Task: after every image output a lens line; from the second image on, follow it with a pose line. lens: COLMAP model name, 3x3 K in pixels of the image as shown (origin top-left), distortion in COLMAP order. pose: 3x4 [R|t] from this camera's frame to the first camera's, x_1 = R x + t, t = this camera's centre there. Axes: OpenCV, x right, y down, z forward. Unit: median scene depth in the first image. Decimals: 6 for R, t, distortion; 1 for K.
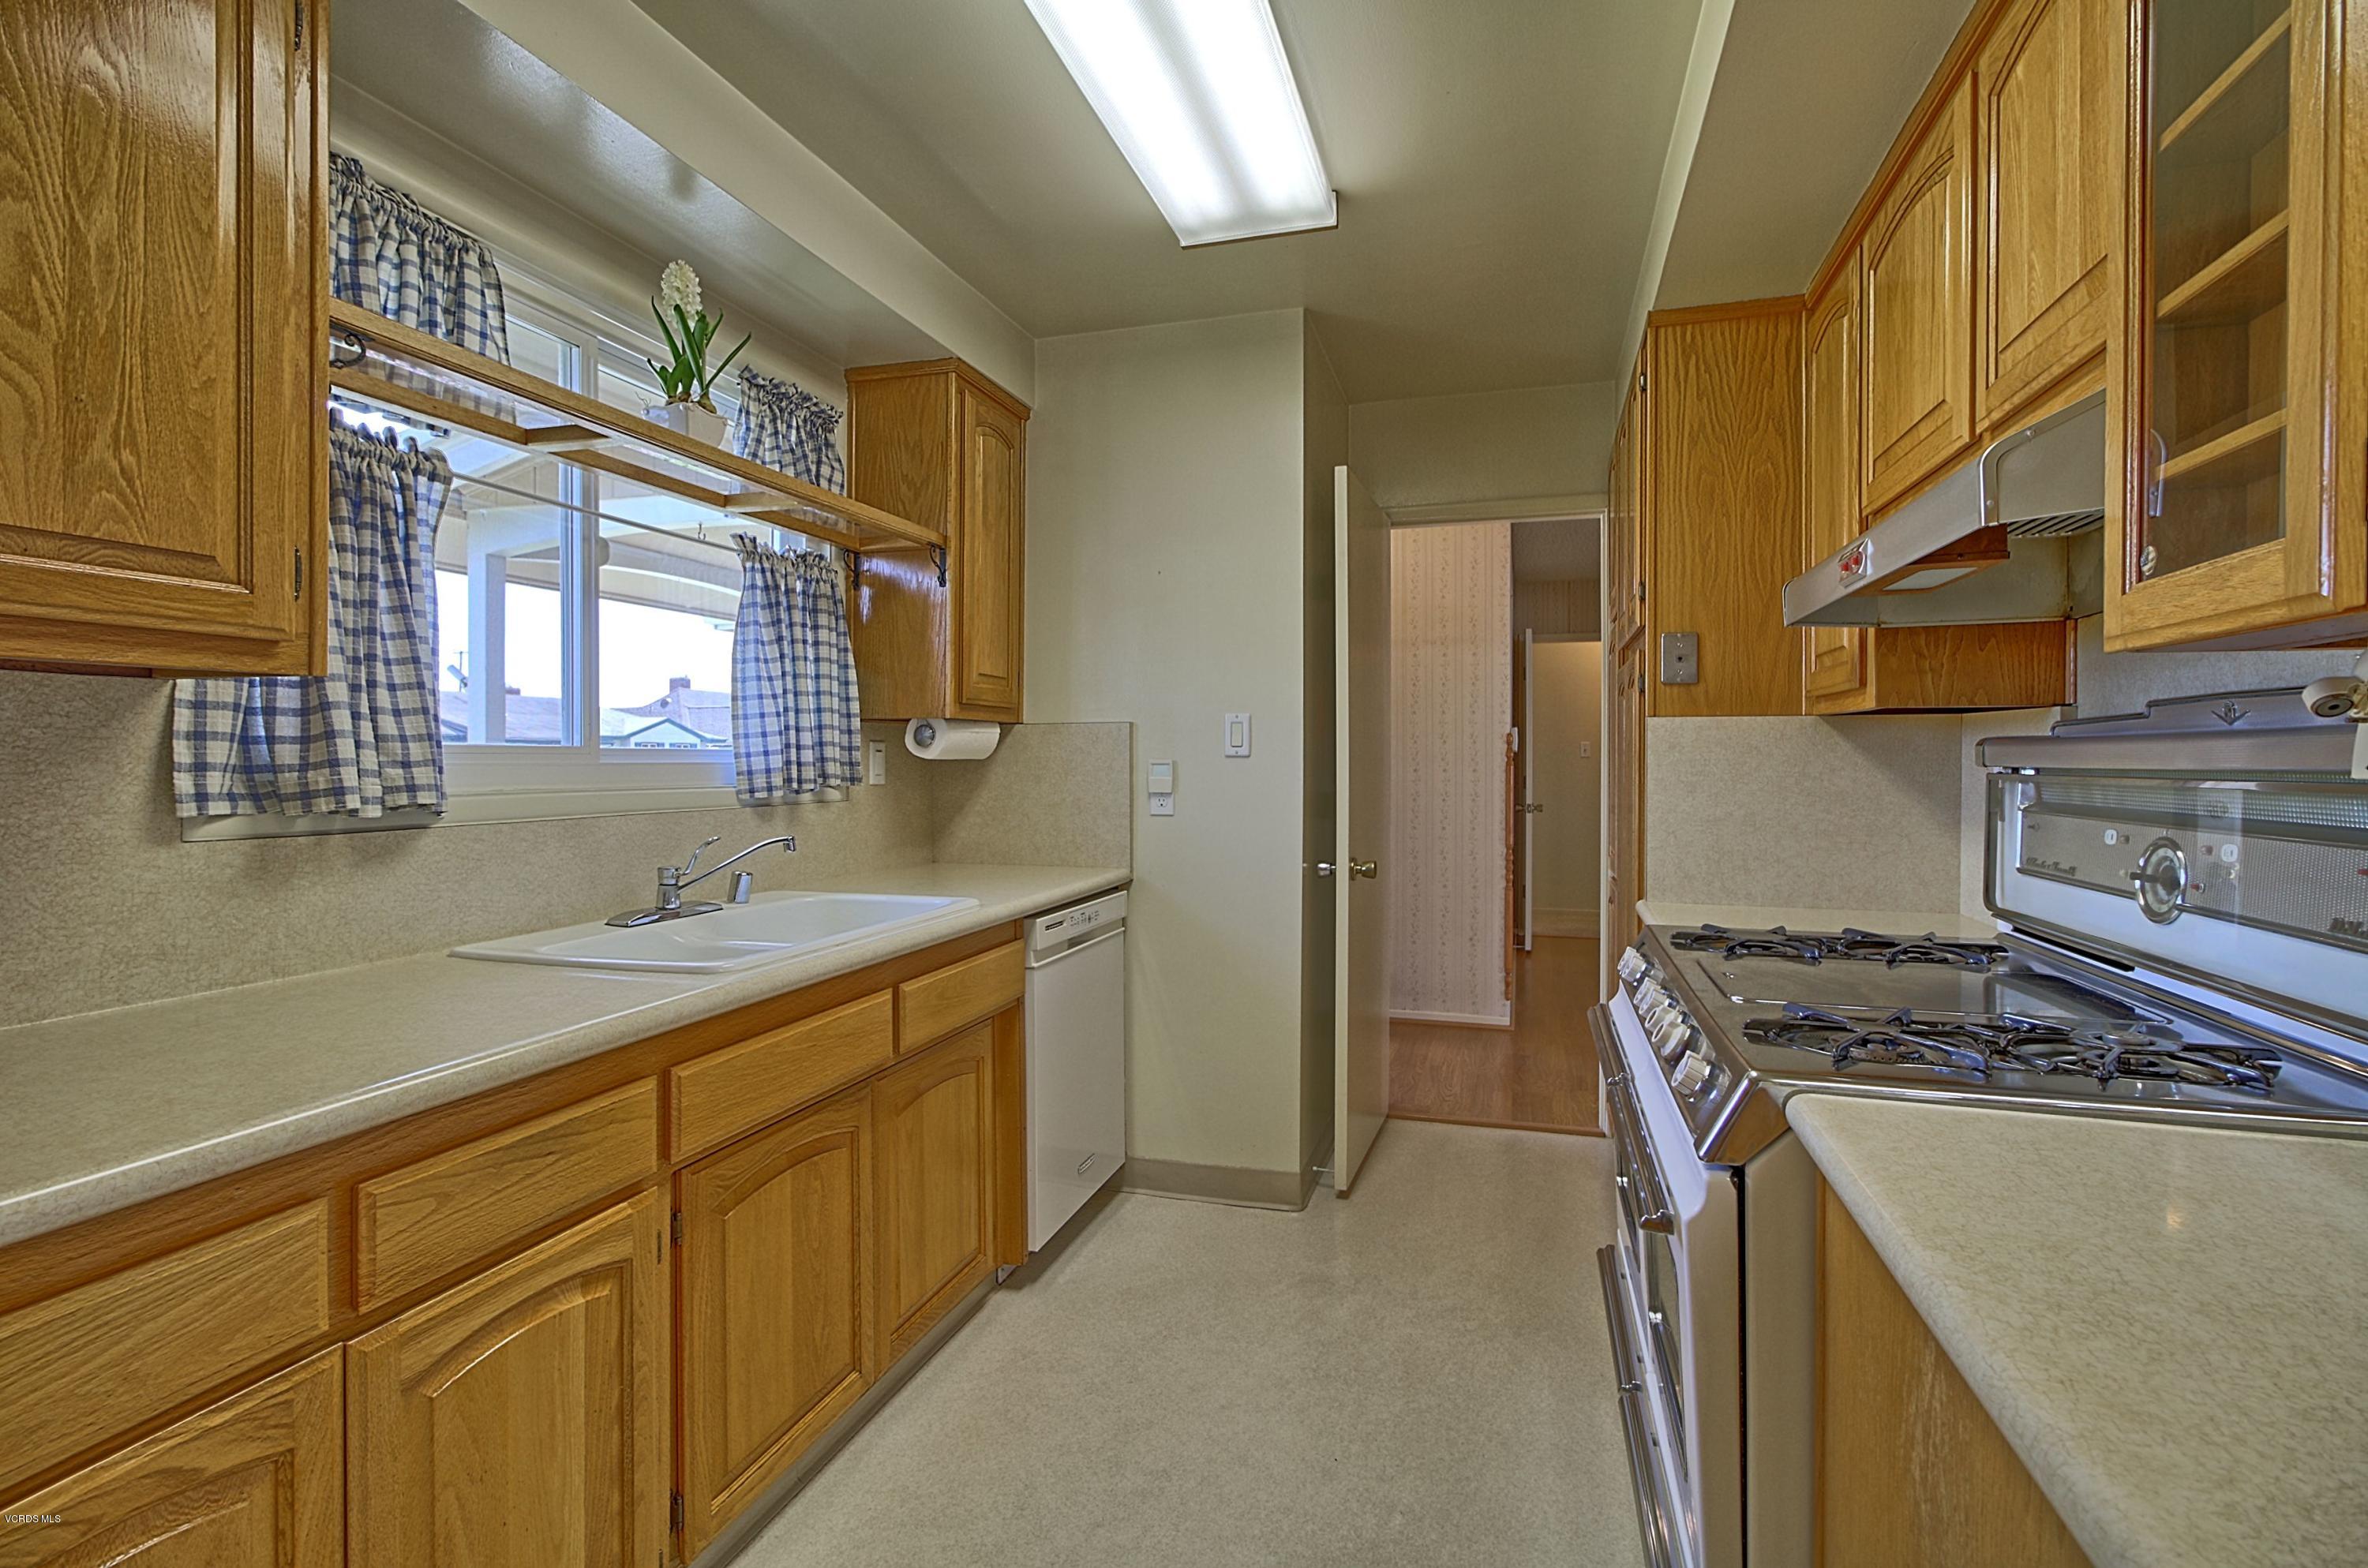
lens RADIAL K [[1097.6, 0, 1191.6], [0, 1097.6, 780.4], [0, 0, 1]] dist [0.002224, 0.003229]
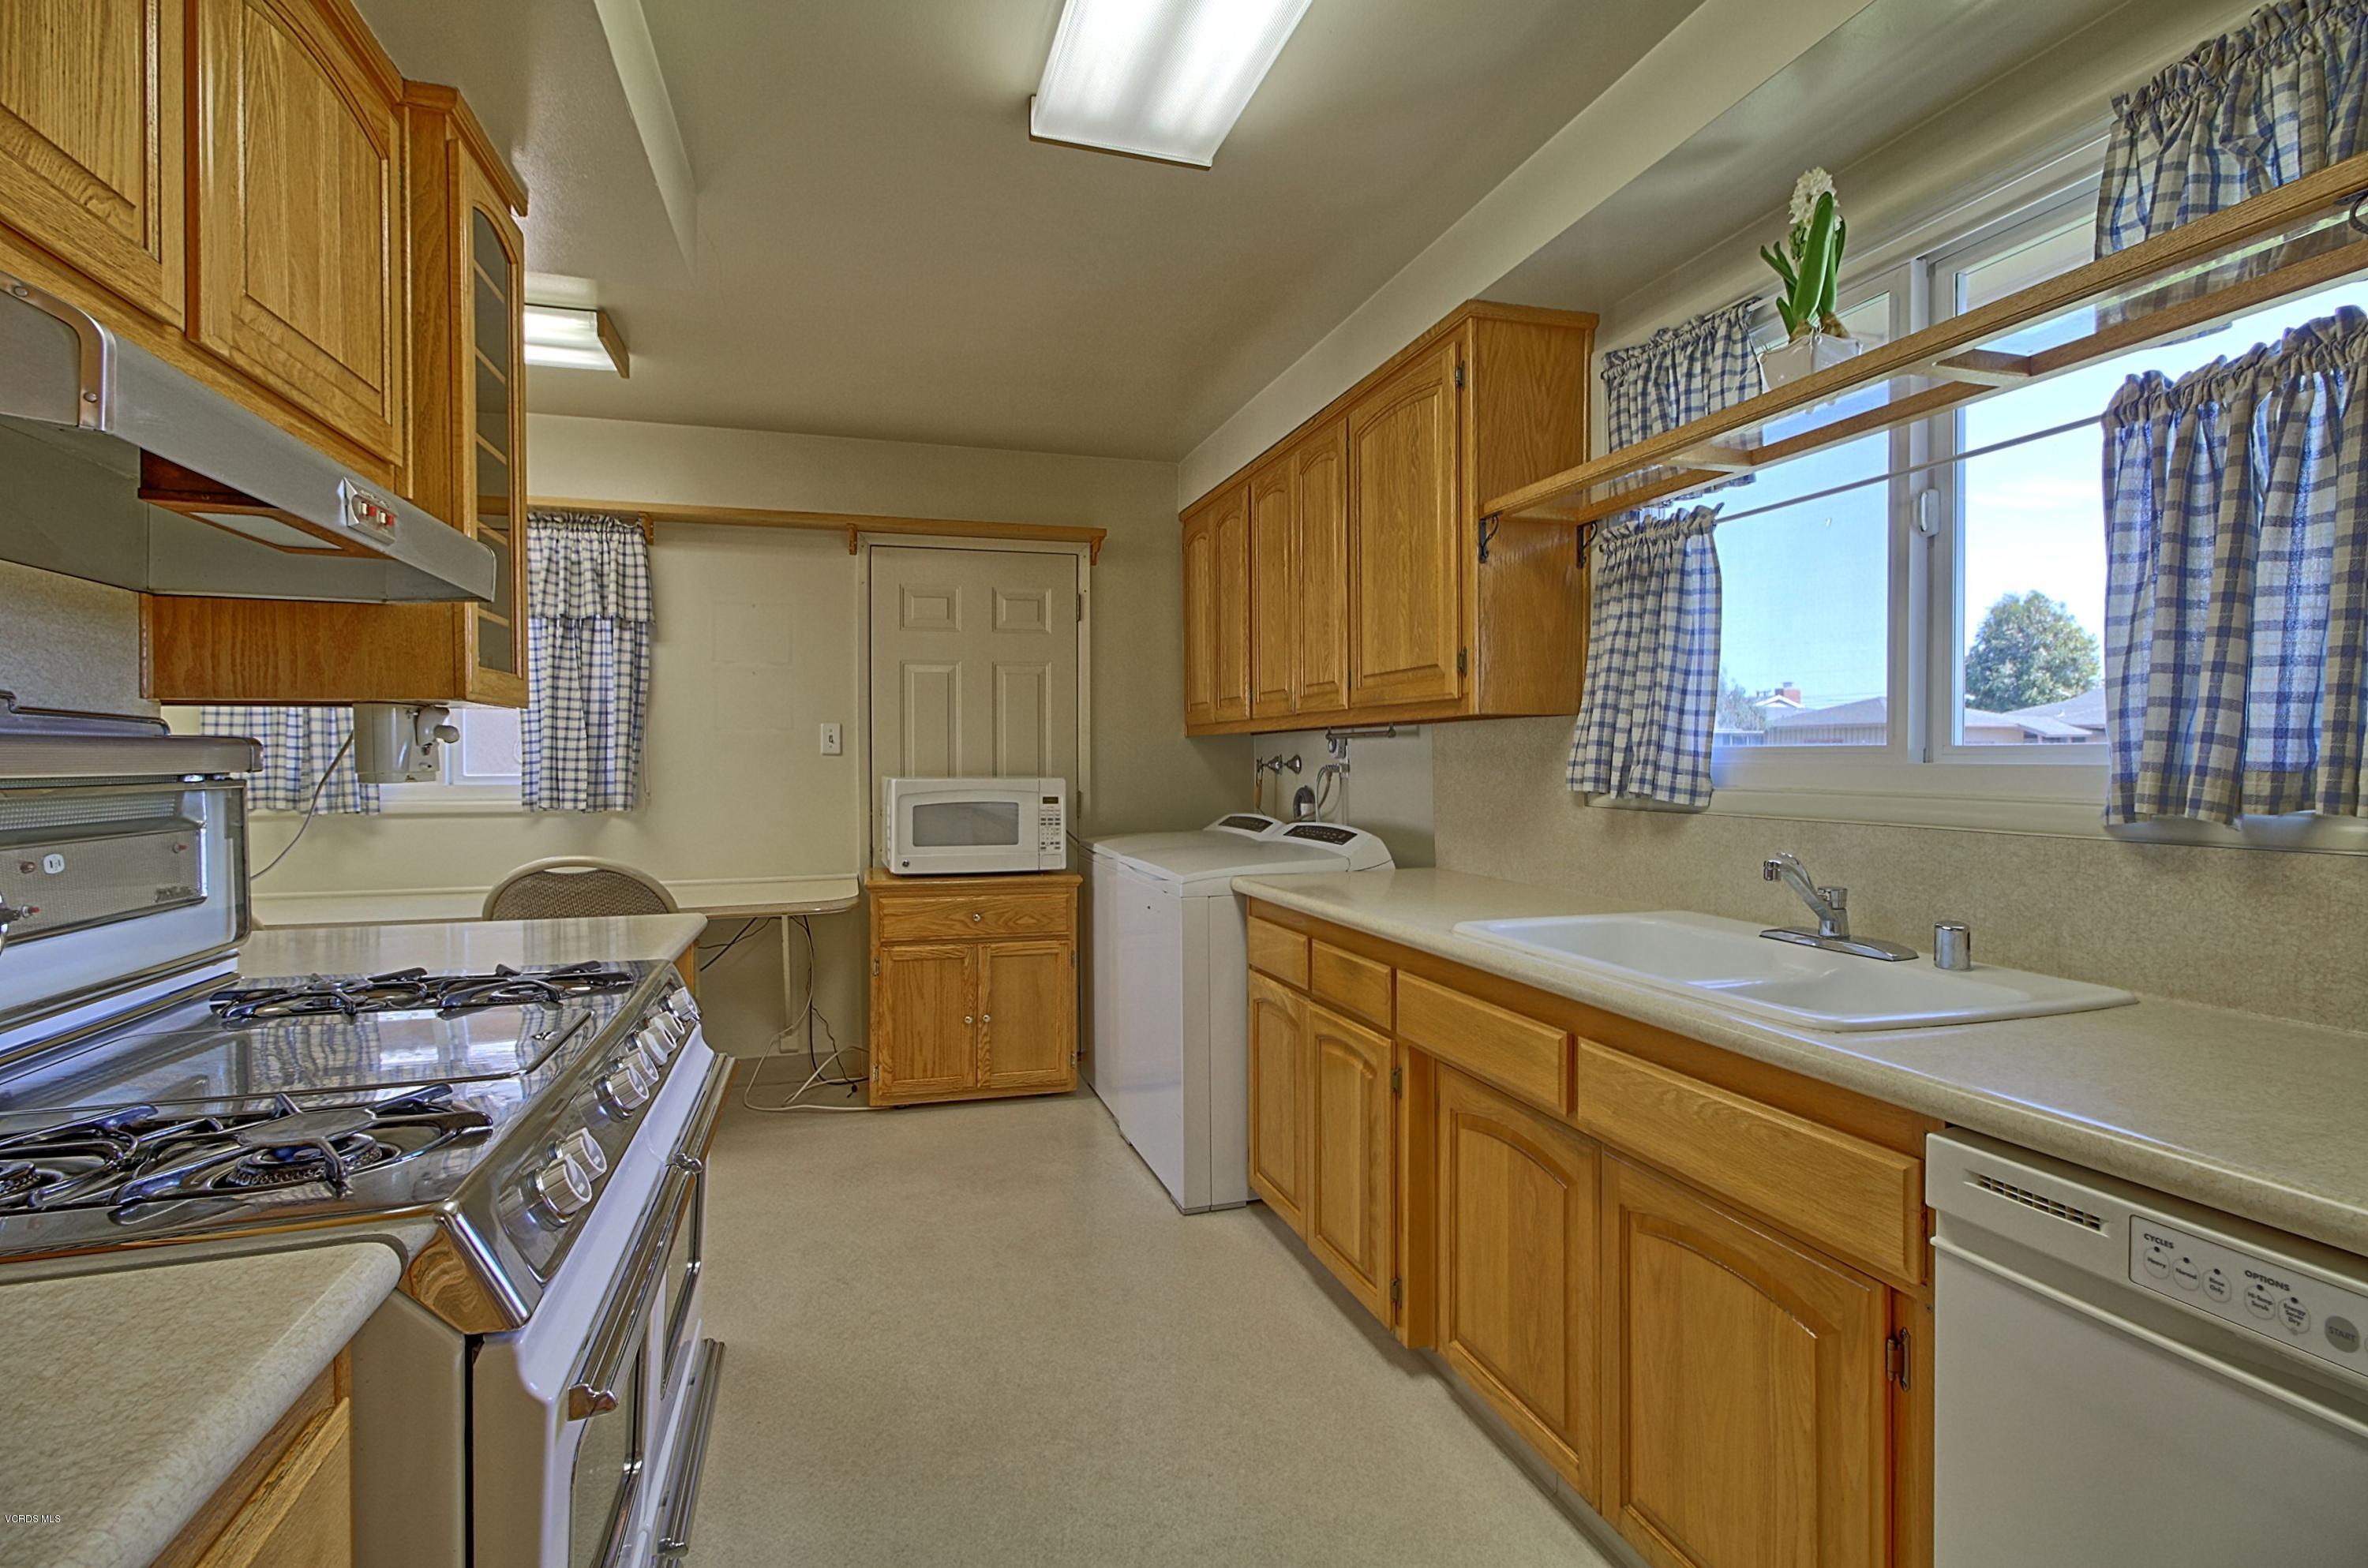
lens RADIAL K [[1097.6, 0, 1176.6], [0, 1097.6, 758.2], [0, 0, 1]] dist [0.002224, 0.003229]
pose [[-0.833081, 0.005934, -0.553119, 0.421157], [-0.004363, 0.999841, 0.017297, -0.033759], [0.553133, 0.016823, -0.832923, 1.464625]]
